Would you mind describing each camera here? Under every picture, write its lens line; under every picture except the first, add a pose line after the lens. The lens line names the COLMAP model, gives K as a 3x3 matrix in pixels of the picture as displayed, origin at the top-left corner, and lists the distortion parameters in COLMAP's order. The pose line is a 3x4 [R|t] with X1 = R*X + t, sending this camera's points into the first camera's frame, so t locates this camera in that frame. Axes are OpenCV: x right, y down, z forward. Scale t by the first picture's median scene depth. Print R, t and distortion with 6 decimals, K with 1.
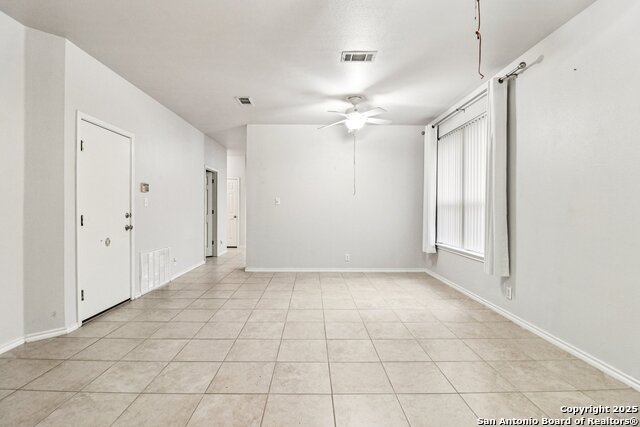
lens RADIAL K [[297.6, 0, 314.1], [0, 297.6, 213.0], [0, 0, 1]] dist [0.000340, -0.011211]
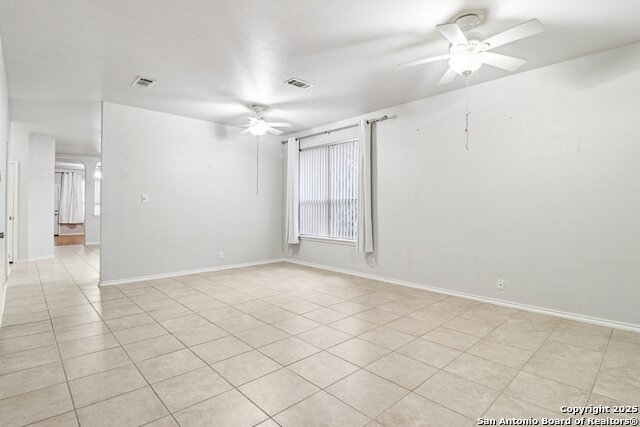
lens RADIAL K [[316.9, 0, 309.0], [0, 316.9, 207.3], [0, 0, 1]] dist [0.002799, -0.014054]
pose [[0.744921, -0.000726, 0.667152, -0.655343], [0.008974, 0.999920, -0.008933, -0.001305], [-0.667092, 0.012642, 0.744868, 0.004215]]
